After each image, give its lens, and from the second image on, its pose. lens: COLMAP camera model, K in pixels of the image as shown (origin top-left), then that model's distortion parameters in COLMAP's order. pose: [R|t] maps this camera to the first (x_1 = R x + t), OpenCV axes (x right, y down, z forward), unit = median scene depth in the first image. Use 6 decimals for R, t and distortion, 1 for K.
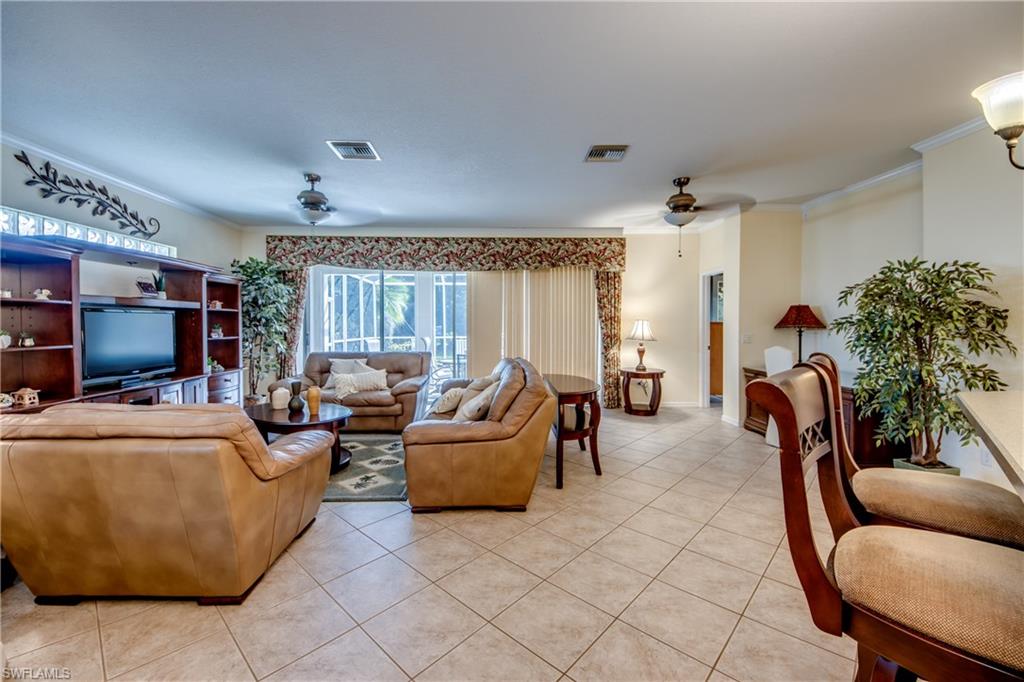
lens RADIAL K [[412.5, 0, 517.0], [0, 412.5, 328.4], [0, 0, 1]] dist [0.030471, -0.021162]
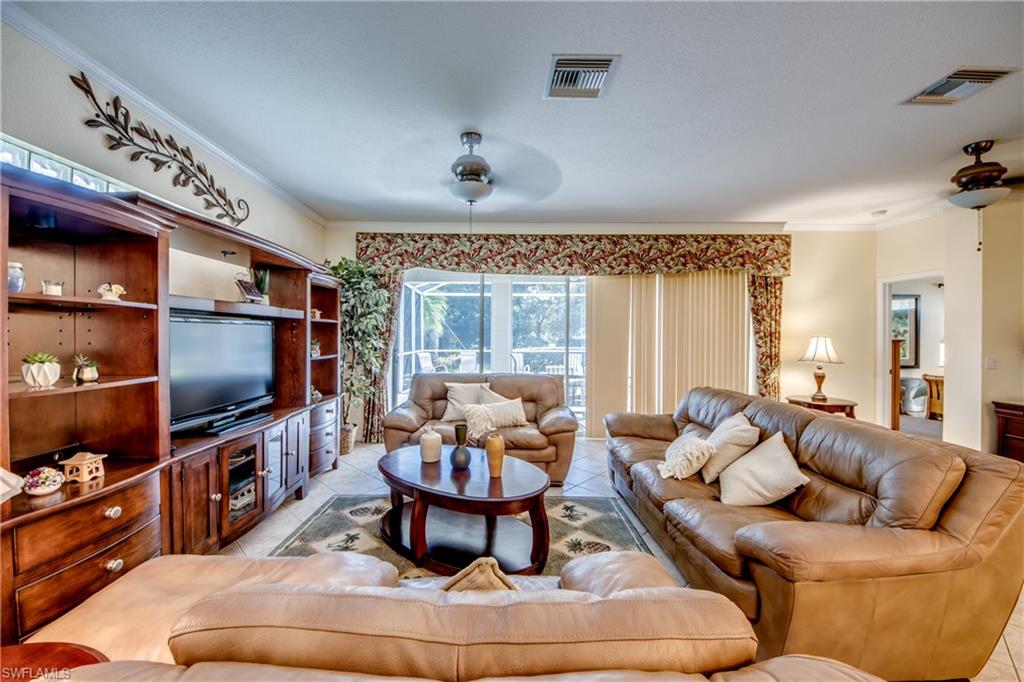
lens RADIAL K [[394.6, 0, 509.2], [0, 394.6, 337.0], [0, 0, 1]] dist [0.044836, -0.030980]
pose [[0.999457, 0.007833, -0.032003, -0.316914], [-0.008118, 0.999929, -0.008766, -0.009720], [0.031932, 0.009021, 0.999449, 0.252324]]
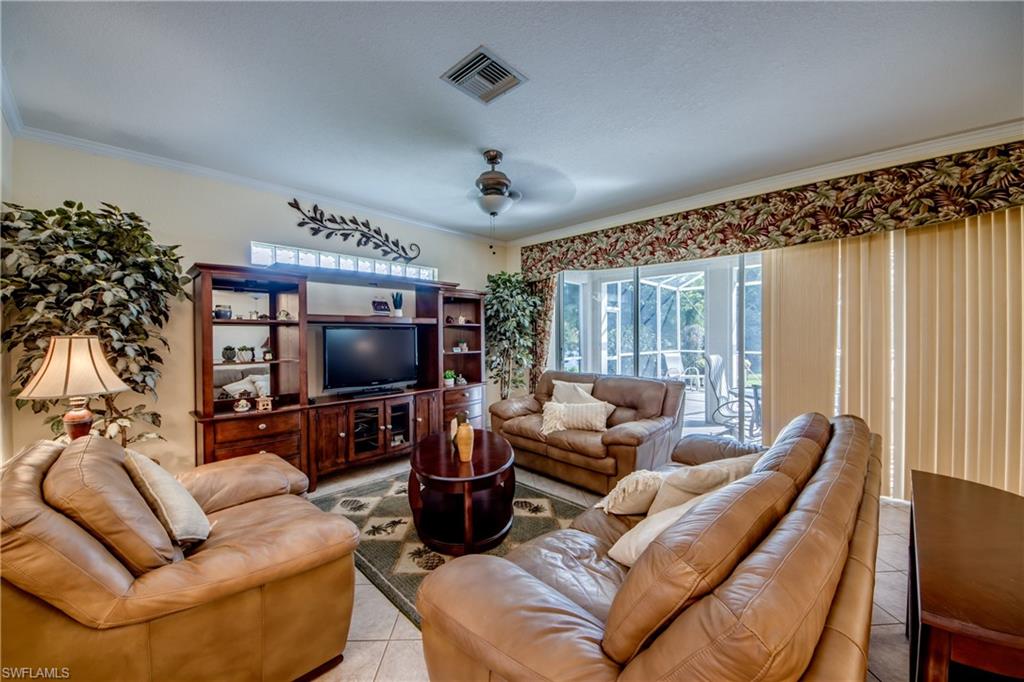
lens RADIAL K [[394.6, 0, 509.2], [0, 394.6, 337.0], [0, 0, 1]] dist [0.044836, -0.030980]
pose [[0.689061, 0.001472, -0.724702, 0.063398], [-0.003646, 0.999992, -0.001436, -0.012458], [0.724694, 0.003632, 0.689061, 0.401171]]
